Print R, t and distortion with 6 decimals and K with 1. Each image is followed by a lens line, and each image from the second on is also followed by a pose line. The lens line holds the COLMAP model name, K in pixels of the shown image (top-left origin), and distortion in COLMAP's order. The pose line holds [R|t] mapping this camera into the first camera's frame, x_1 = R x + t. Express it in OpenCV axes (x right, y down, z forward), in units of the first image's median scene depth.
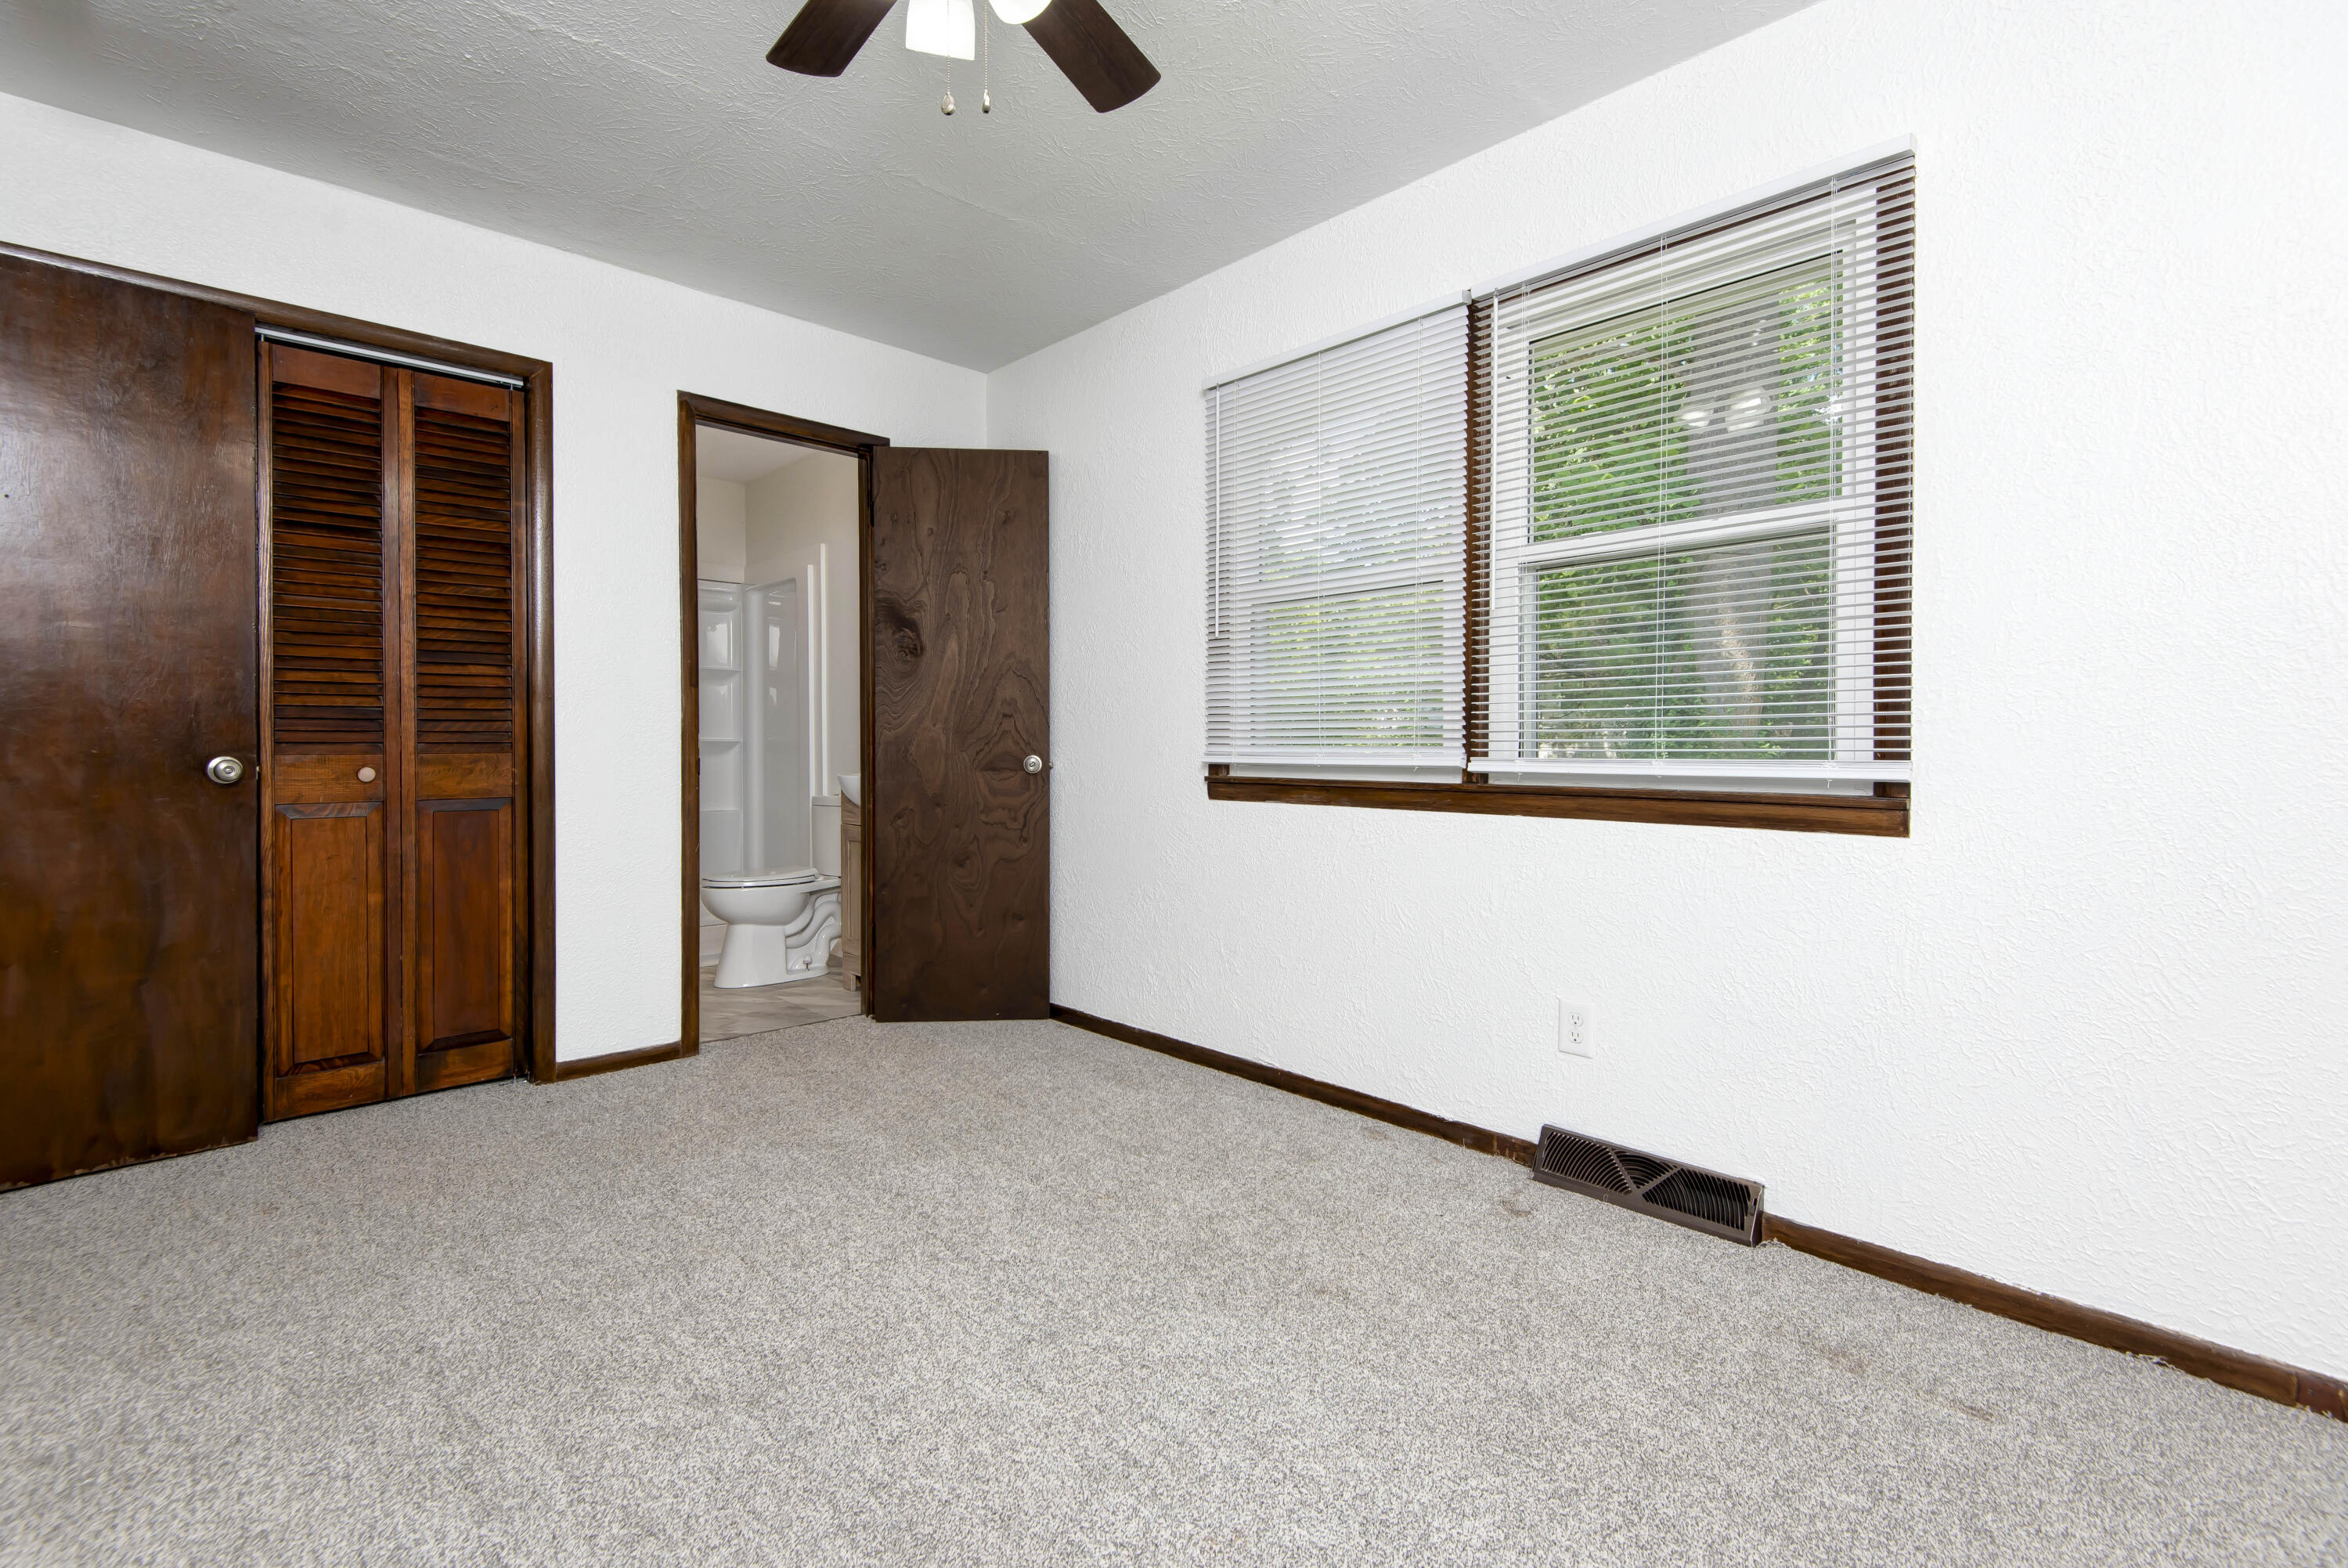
lens RADIAL K [[1067.0, 0, 1100.1], [0, 1067.0, 755.1], [0, 0, 1]] dist [0.000614, -0.000424]
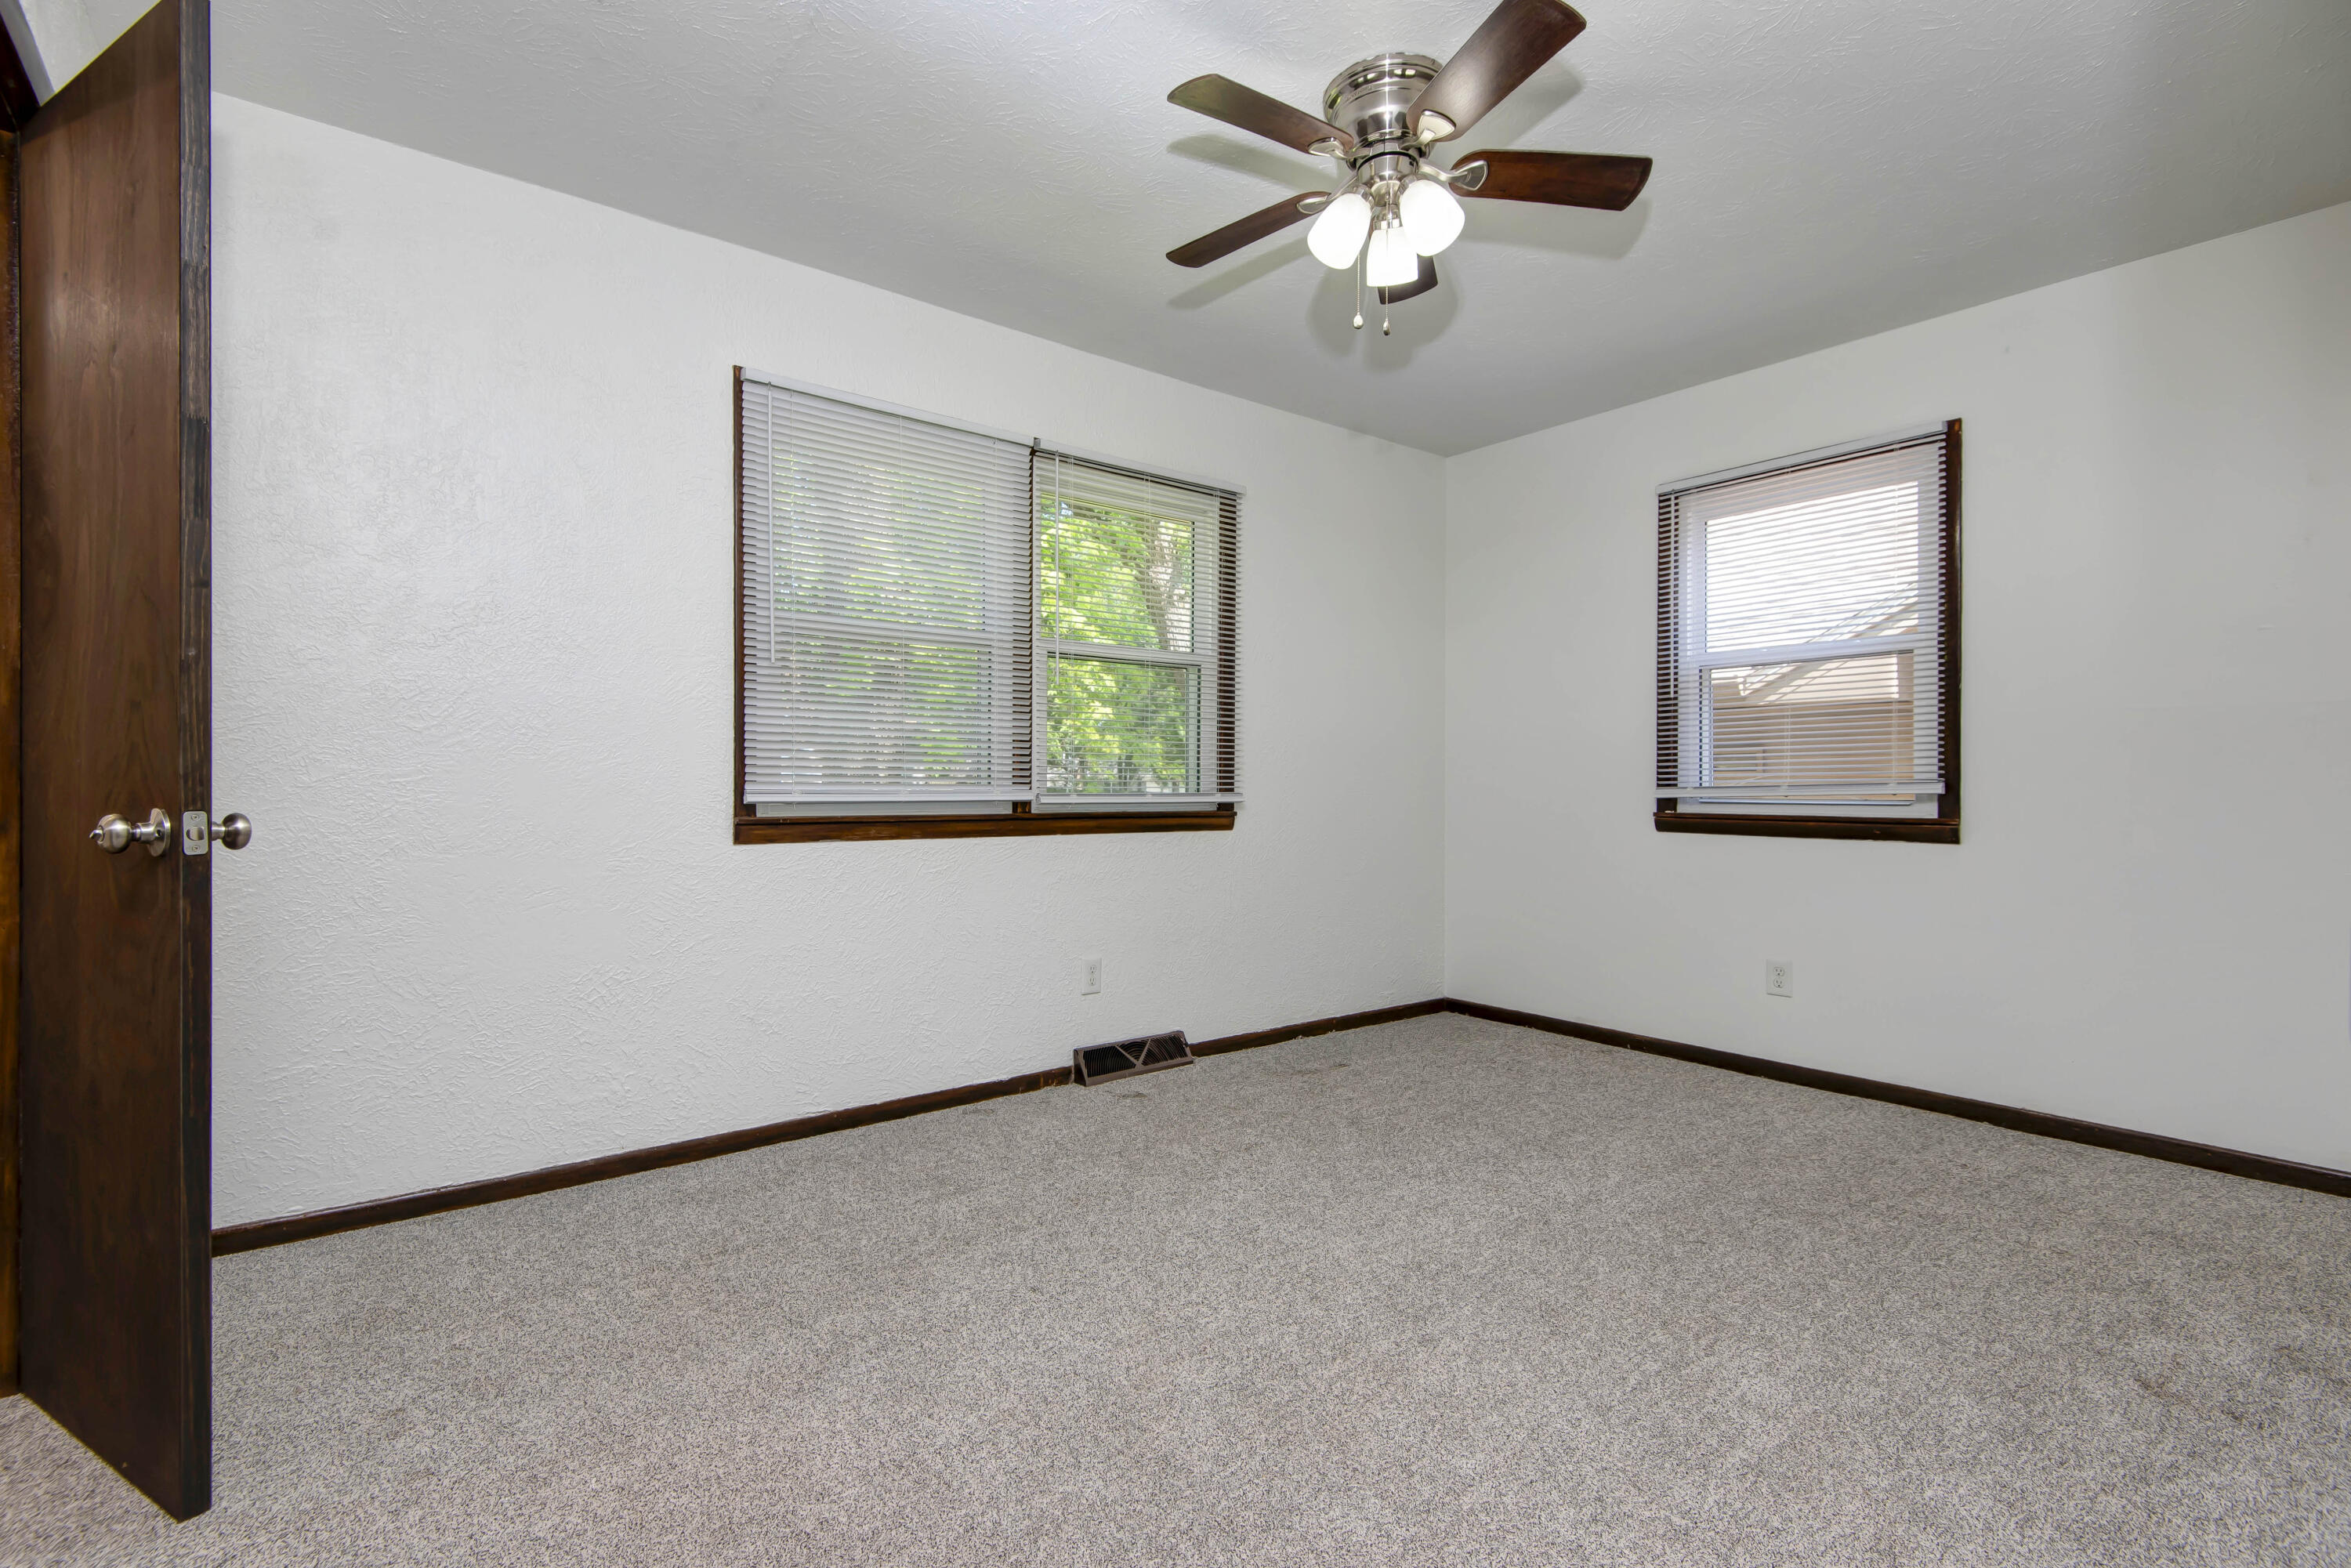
lens RADIAL K [[1077.0, 0, 1175.5], [0, 1077.0, 784.0], [0, 0, 1]] dist [0.000929, -0.000530]
pose [[0.038789, 0.004641, 0.999237, -1.020685], [0.007512, 0.999960, -0.004936, -0.000892], [-0.999219, 0.007698, 0.038752, 0.807736]]
